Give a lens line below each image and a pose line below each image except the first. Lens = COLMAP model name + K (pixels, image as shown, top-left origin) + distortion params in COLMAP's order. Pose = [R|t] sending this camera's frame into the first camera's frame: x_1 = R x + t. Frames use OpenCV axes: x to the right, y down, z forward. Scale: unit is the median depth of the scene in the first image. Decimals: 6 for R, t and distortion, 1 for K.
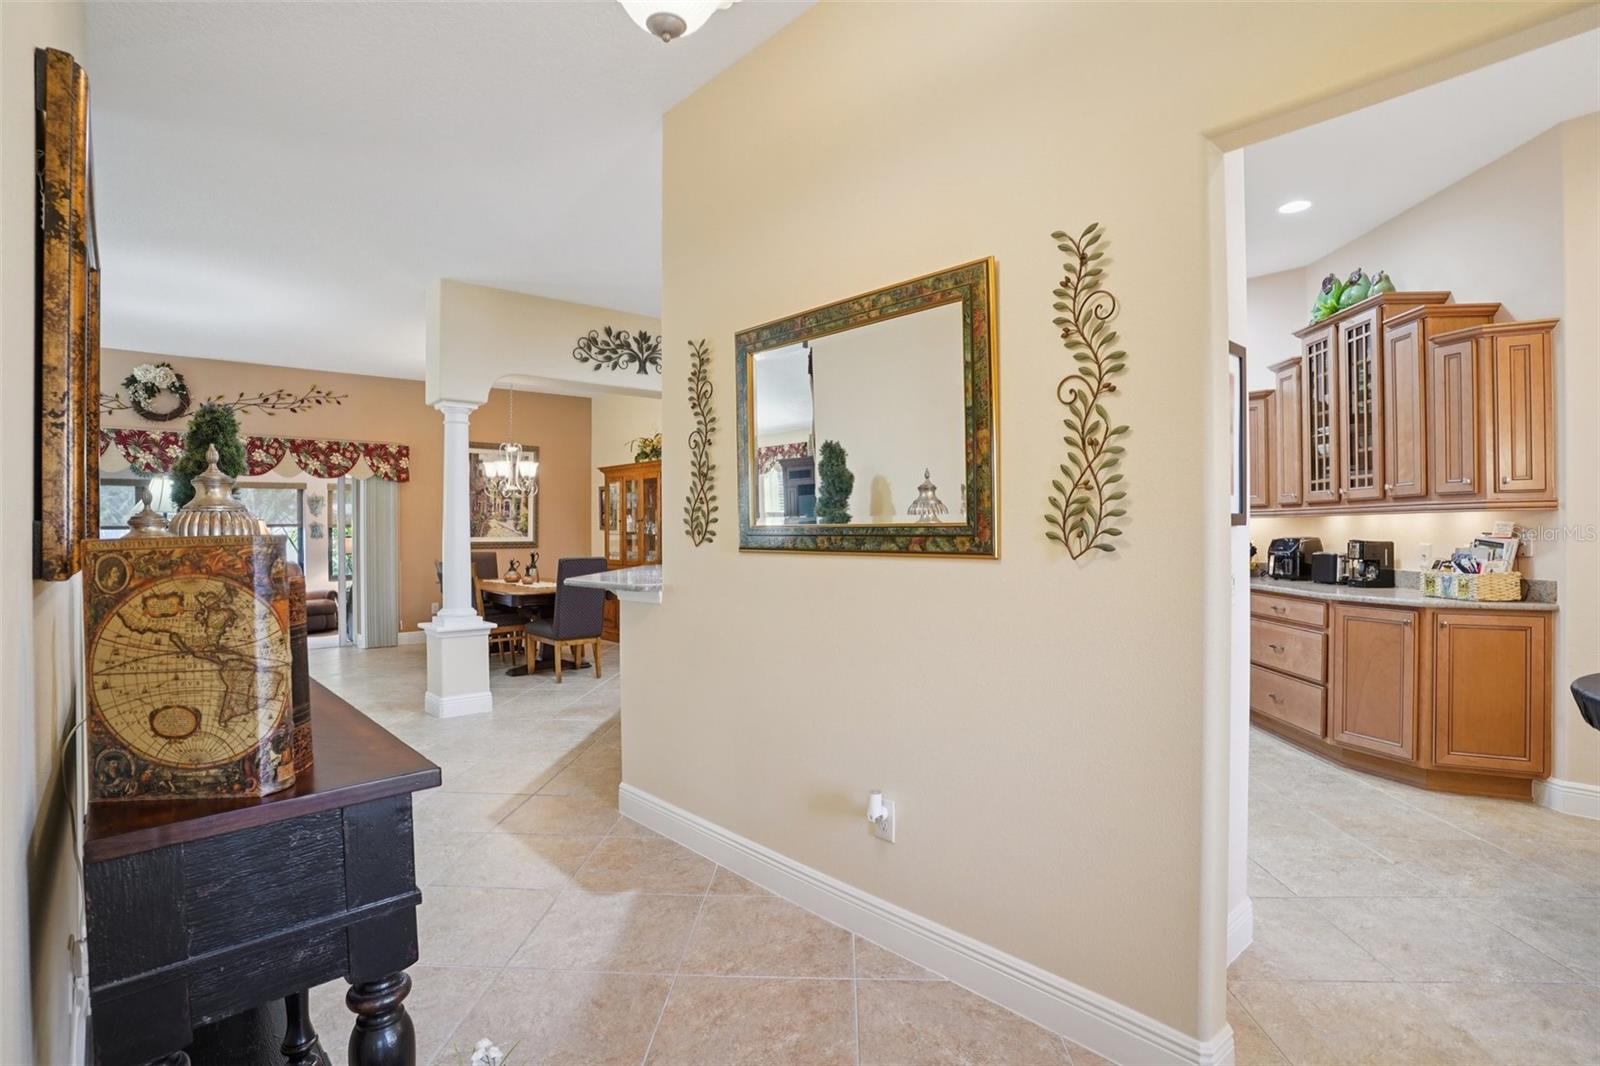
lens RADIAL K [[789.6, 0, 796.0], [0, 789.6, 533.8], [0, 0, 1]] dist [-0.079640, 0.042198]
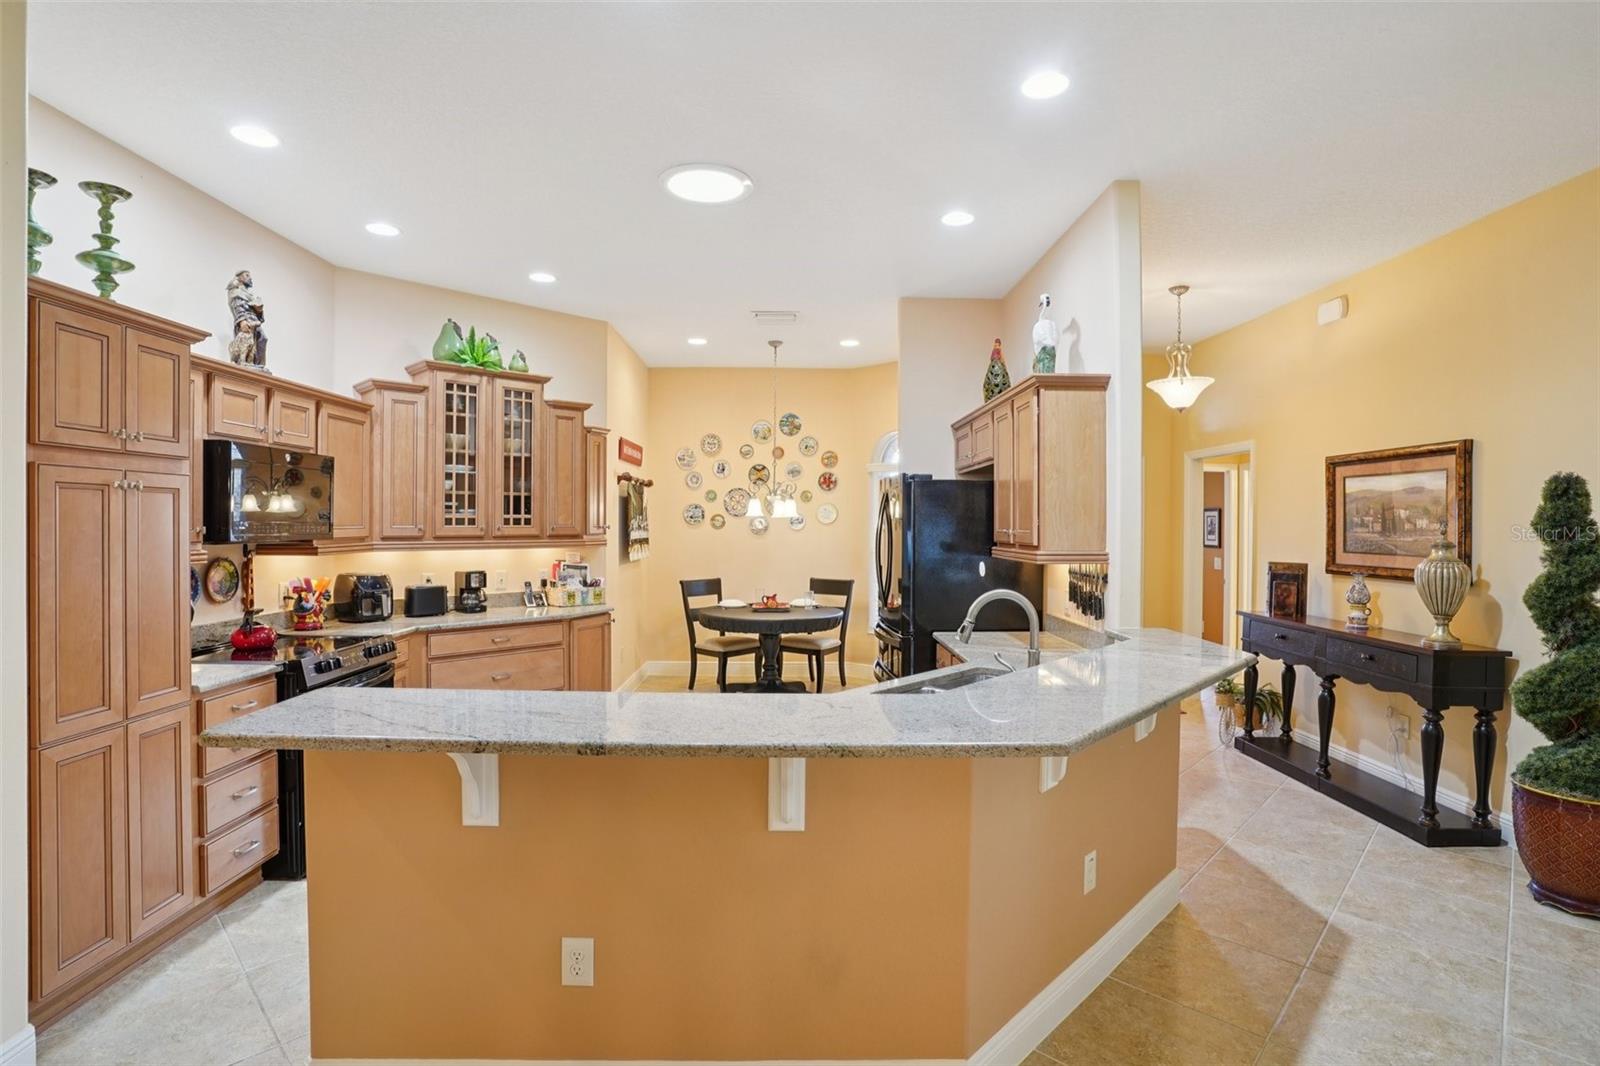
lens RADIAL K [[789.6, 0, 796.0], [0, 789.6, 533.8], [0, 0, 1]] dist [-0.079640, 0.042198]
pose [[-0.752048, -0.004600, 0.659092, -0.392744], [0.004440, 0.999918, 0.012045, -0.060884], [-0.659093, 0.011985, -0.751966, 1.633443]]
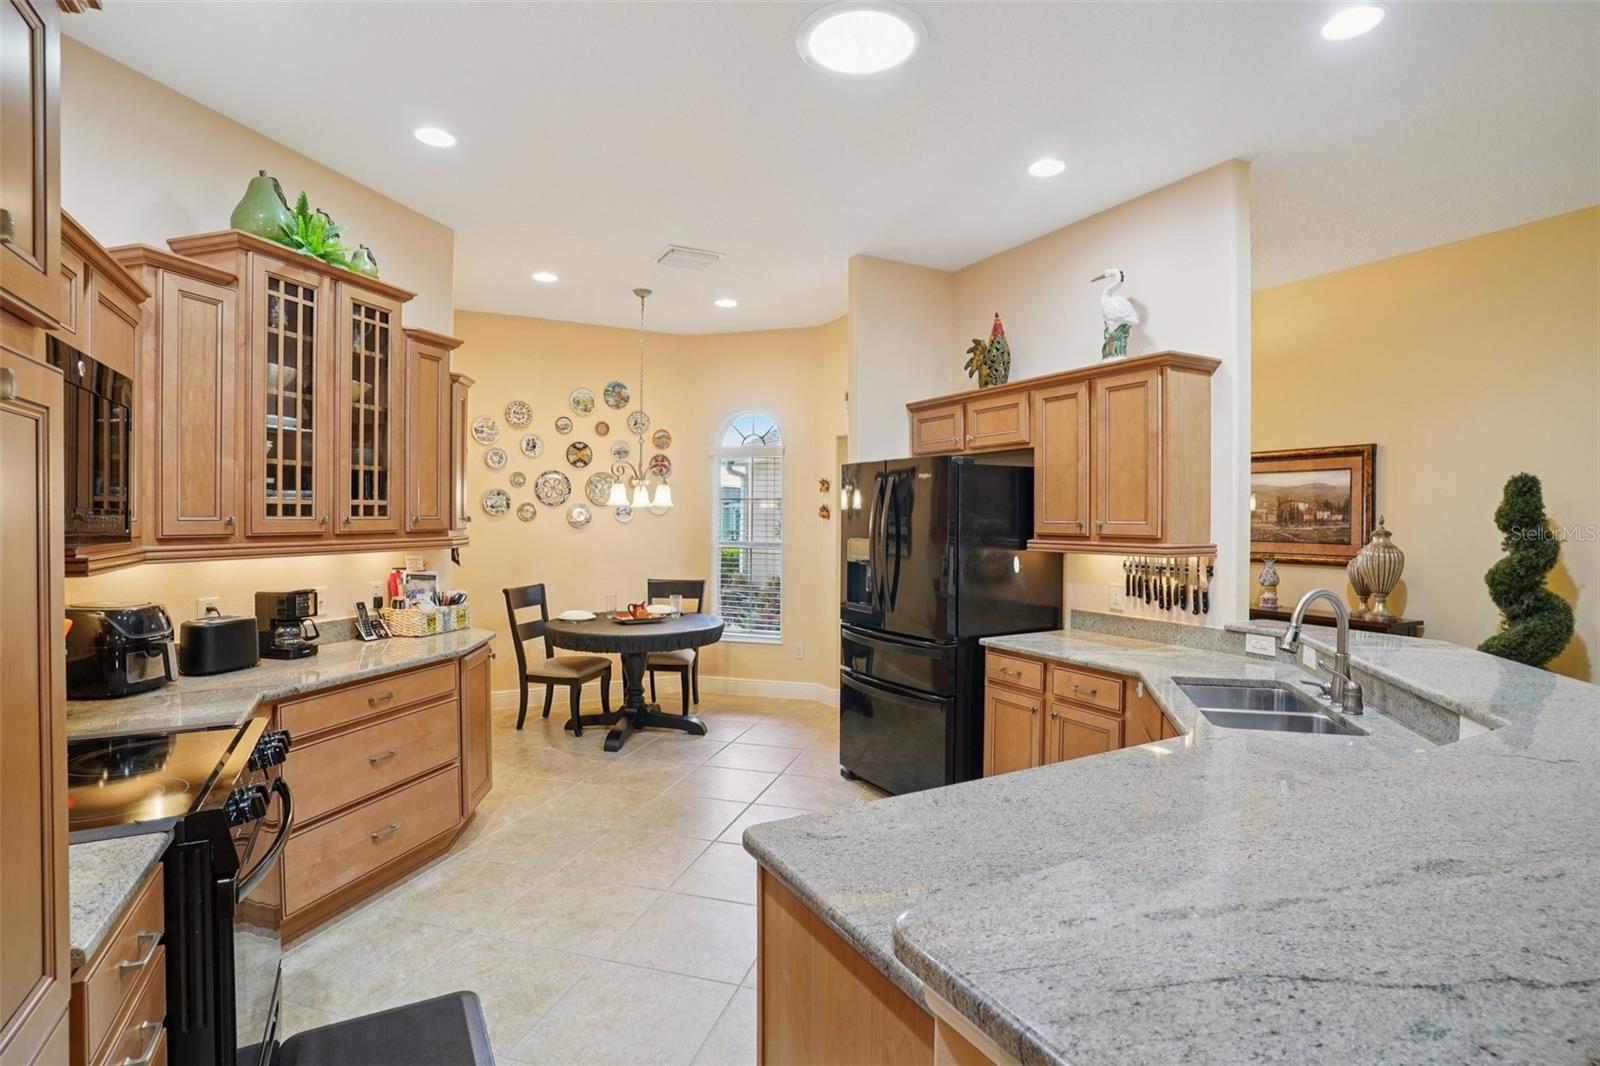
lens RADIAL K [[789.6, 0, 796.0], [0, 789.6, 533.8], [0, 0, 1]] dist [-0.079640, 0.042198]
pose [[-0.973523, -0.001824, 0.228580, 0.143699], [0.003788, 0.999702, 0.024111, -0.061029], [-0.228556, 0.024338, -0.973226, 1.661514]]
